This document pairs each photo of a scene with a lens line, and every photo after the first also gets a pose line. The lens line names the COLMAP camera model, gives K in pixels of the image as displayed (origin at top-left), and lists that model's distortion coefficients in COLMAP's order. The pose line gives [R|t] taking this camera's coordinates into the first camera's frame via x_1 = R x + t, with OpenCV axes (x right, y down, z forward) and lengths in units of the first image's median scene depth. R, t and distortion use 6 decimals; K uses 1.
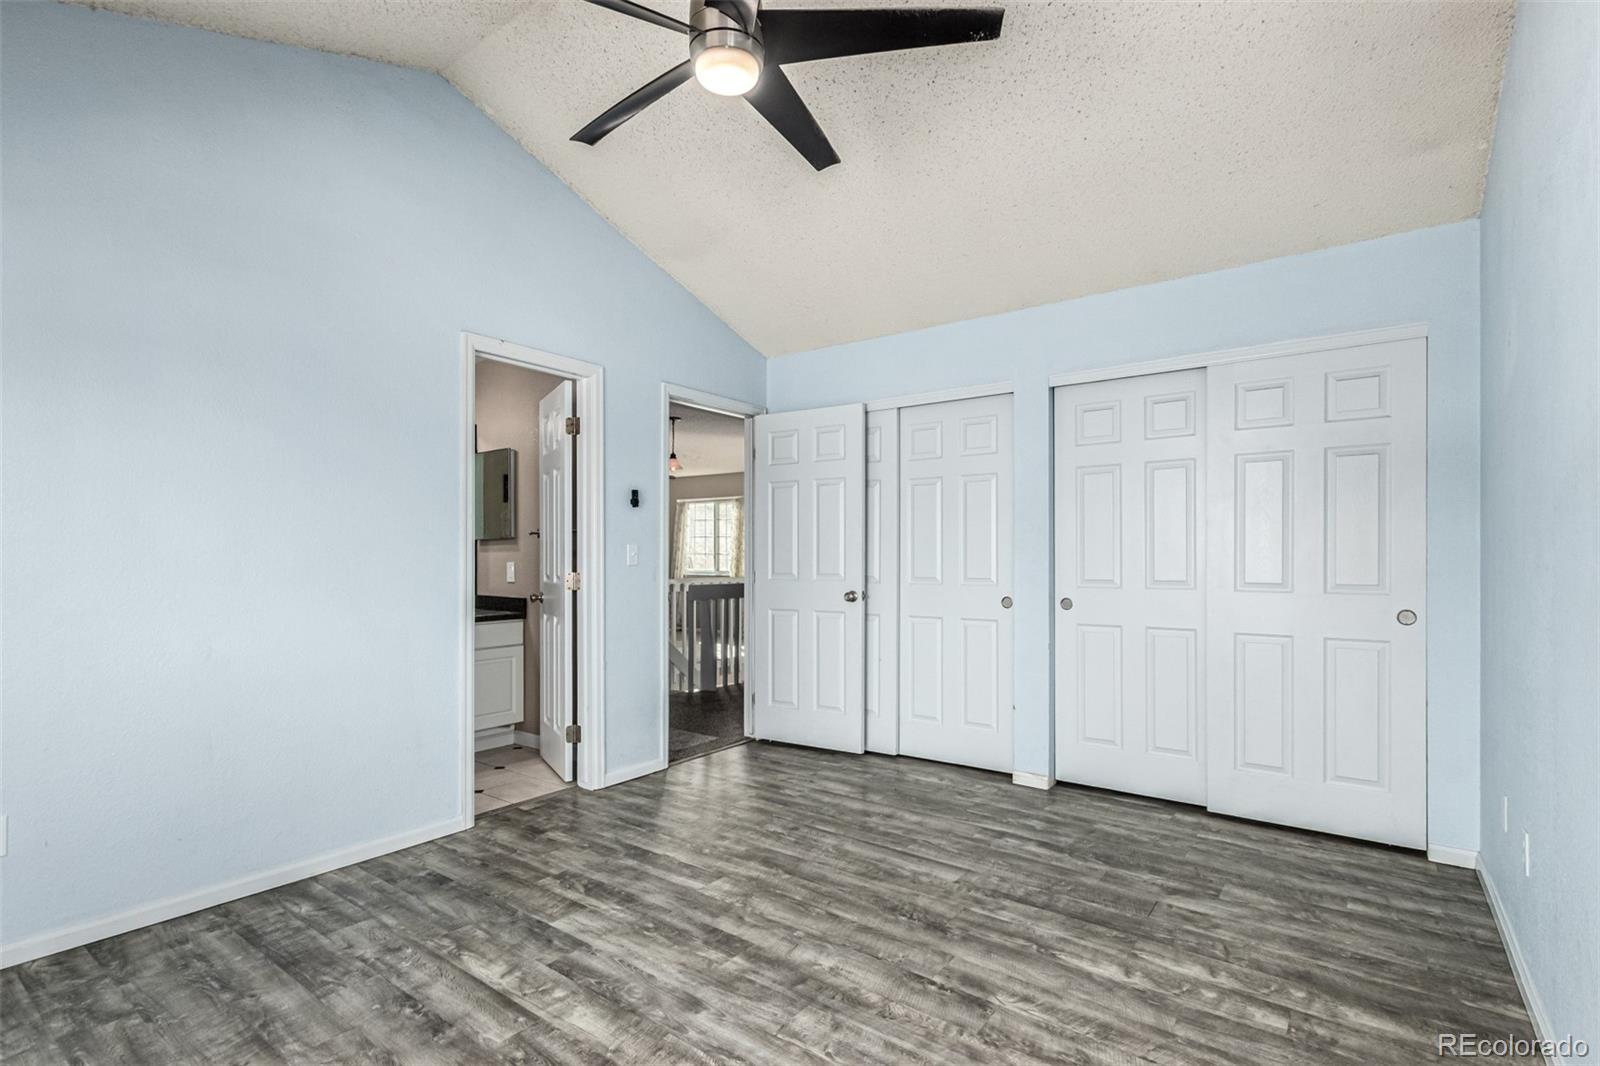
lens RADIAL K [[744.9, 0, 810.6], [0, 744.9, 544.4], [0, 0, 1]] dist [0.009537, -0.000891]
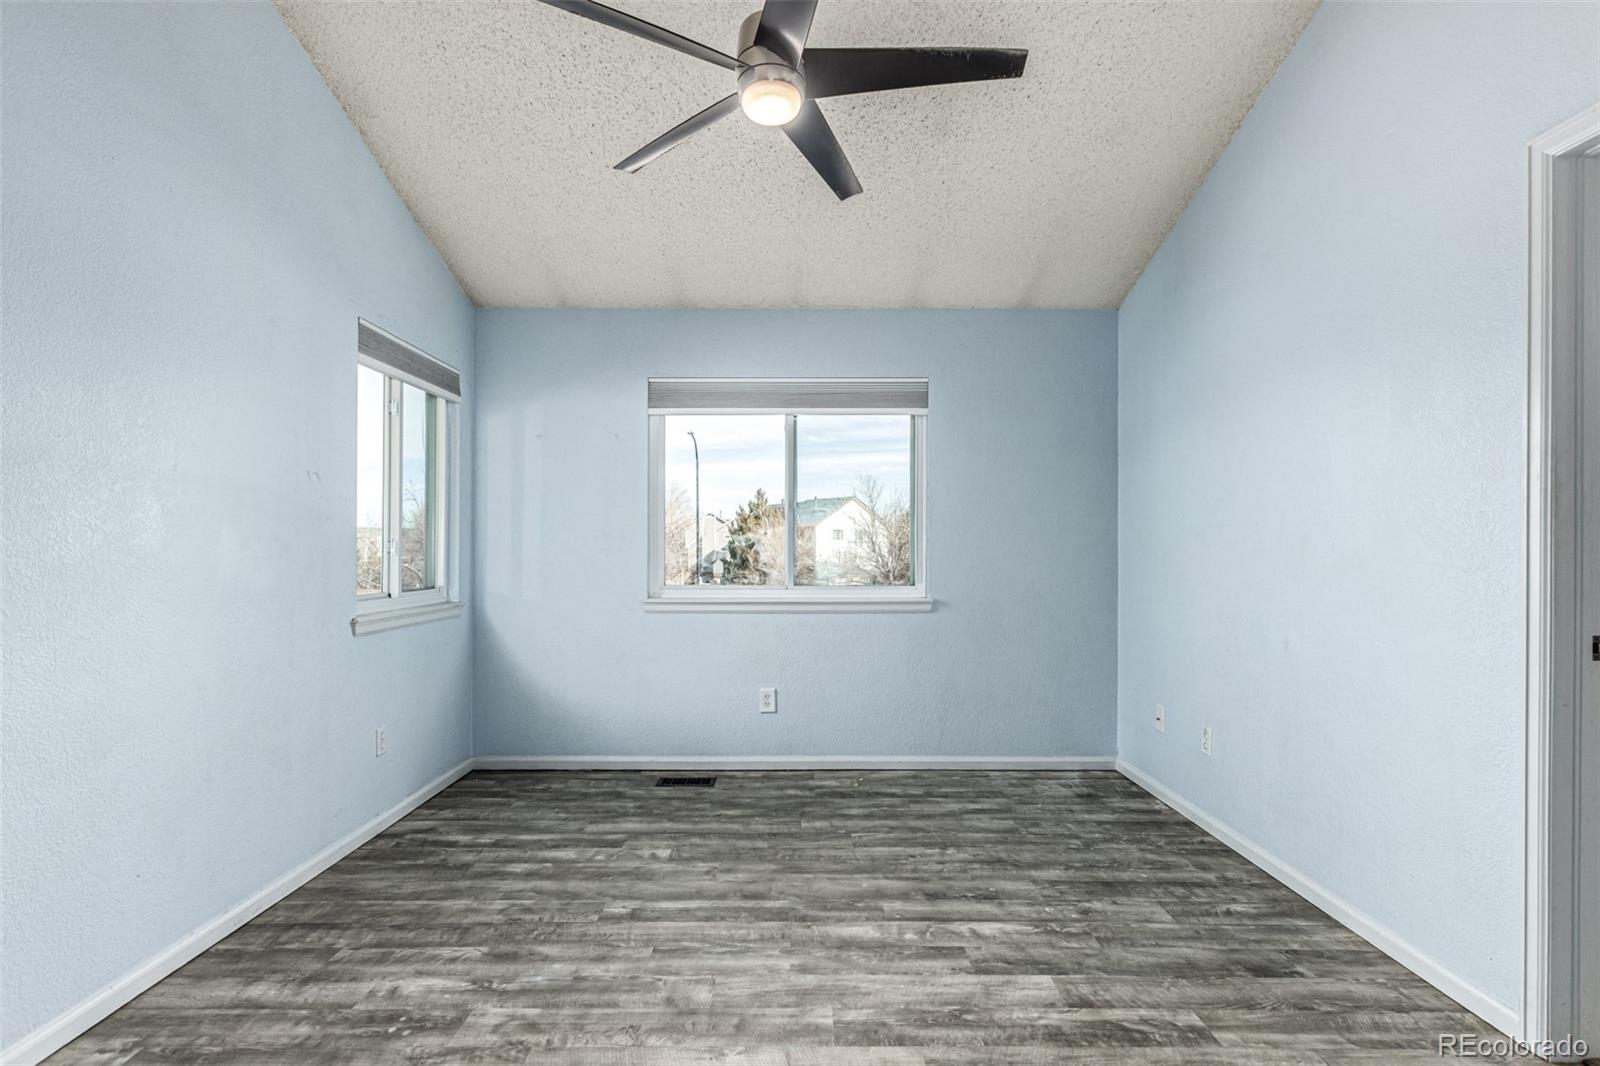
lens RADIAL K [[744.9, 0, 810.6], [0, 744.9, 544.4], [0, 0, 1]] dist [0.009537, -0.000891]
pose [[-0.791528, -0.008794, -0.611070, 0.452439], [0.009066, 0.999617, -0.026128, 0.027772], [0.611066, -0.026221, -0.791145, 1.696372]]
